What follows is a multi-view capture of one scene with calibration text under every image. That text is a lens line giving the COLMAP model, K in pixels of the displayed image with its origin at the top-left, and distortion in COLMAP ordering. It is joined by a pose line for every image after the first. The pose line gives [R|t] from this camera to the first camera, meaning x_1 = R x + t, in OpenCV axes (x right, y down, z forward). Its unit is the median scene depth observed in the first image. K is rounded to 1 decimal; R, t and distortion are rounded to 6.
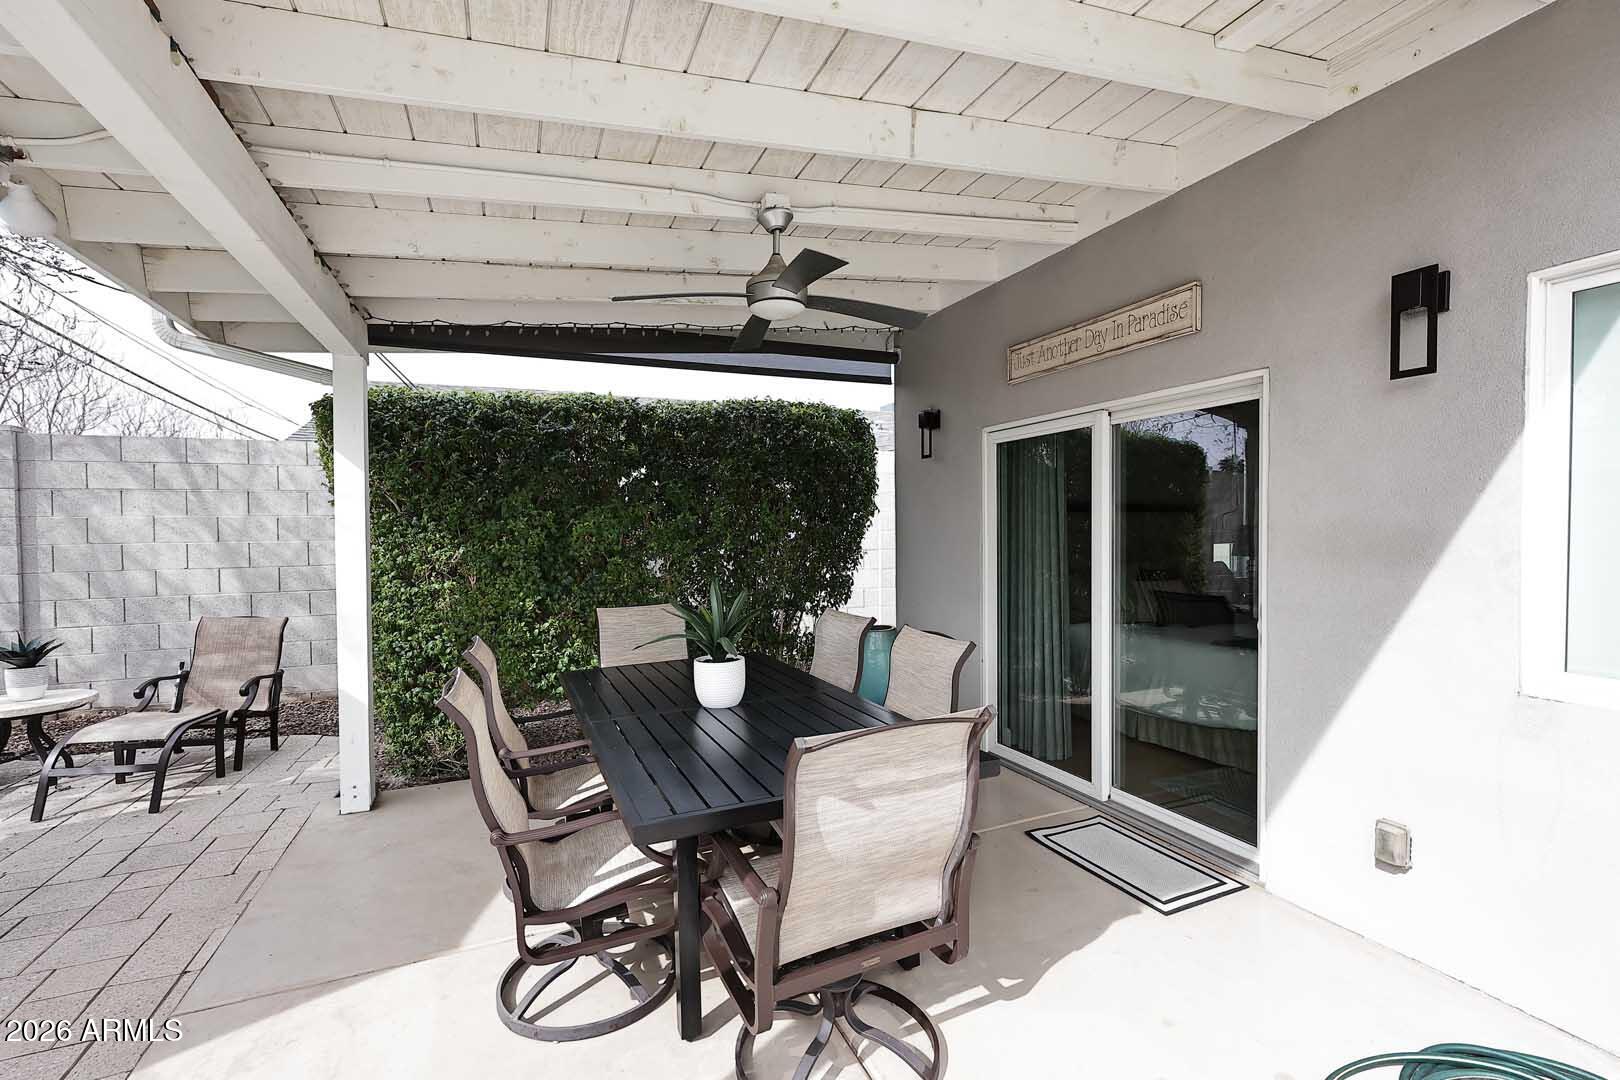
lens RADIAL K [[743.0, 0, 818.9], [0, 743.0, 545.5], [0, 0, 1]] dist [0.006412, 0.001362]
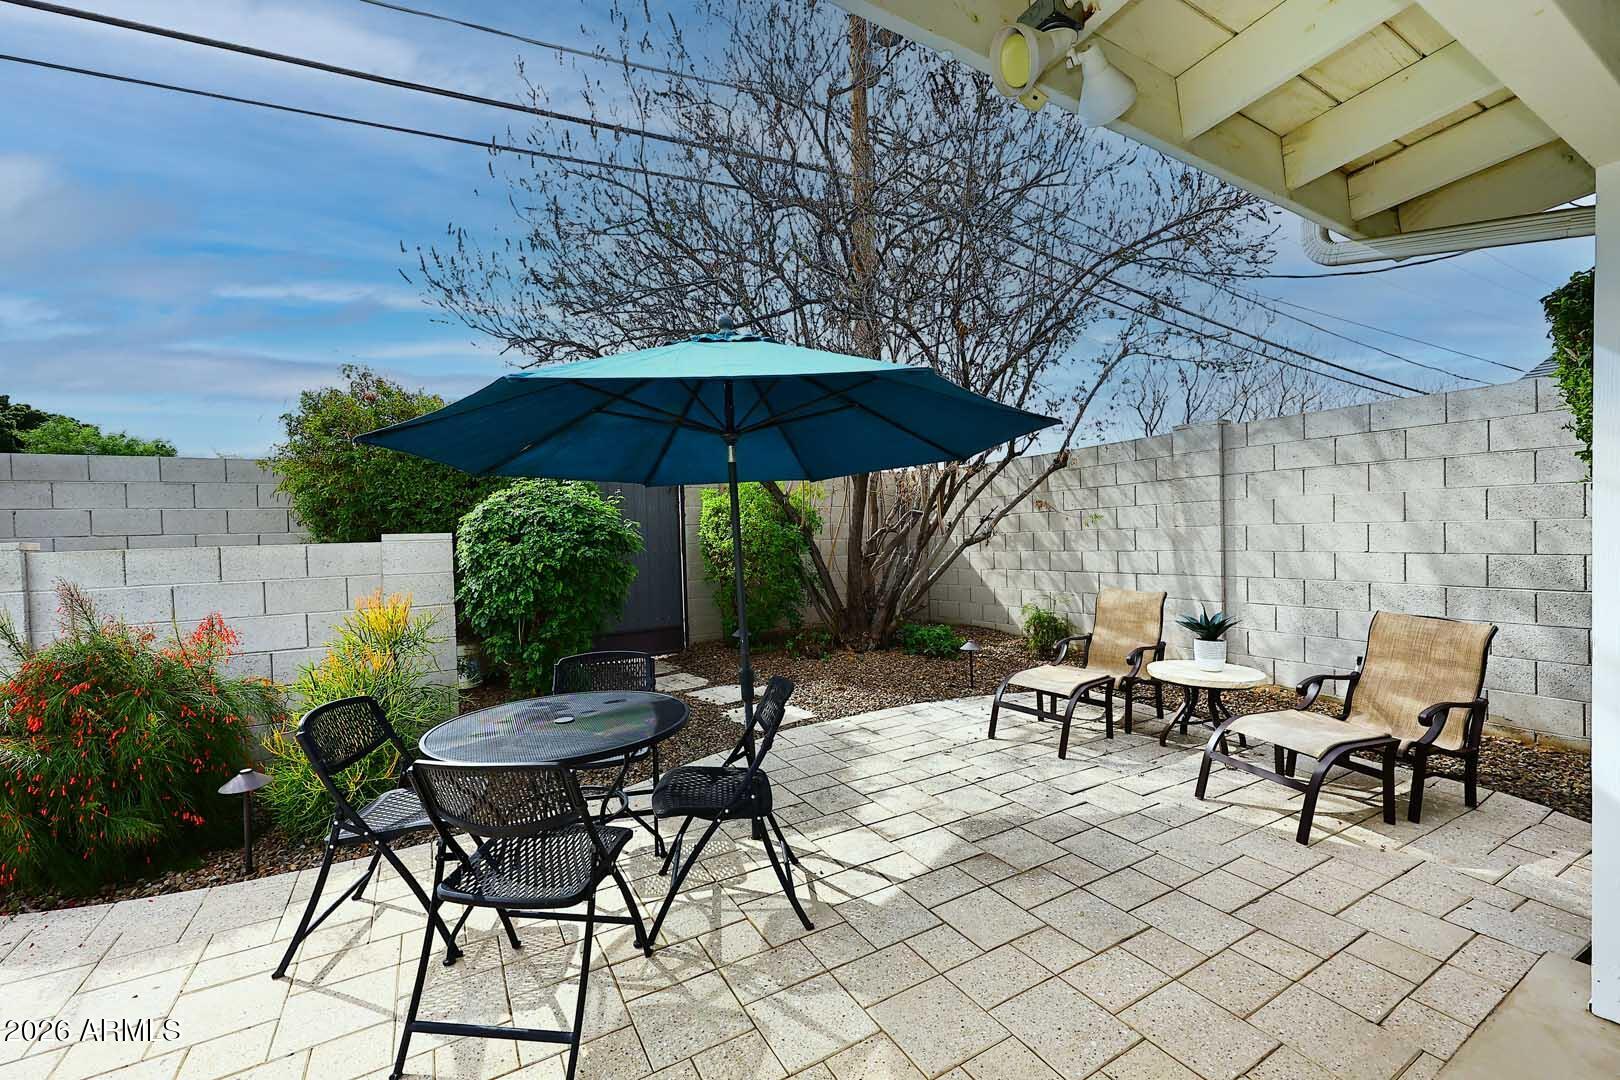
lens RADIAL K [[657.2, 0, 820.0], [0, 657.2, 541.5], [0, 0, 1]] dist [0.002916, 0.001231]
pose [[0.141079, 0.025172, -0.989678, -0.189928], [-0.008218, 0.999672, 0.024255, 0.004646], [0.989964, 0.004711, 0.141240, 0.282325]]
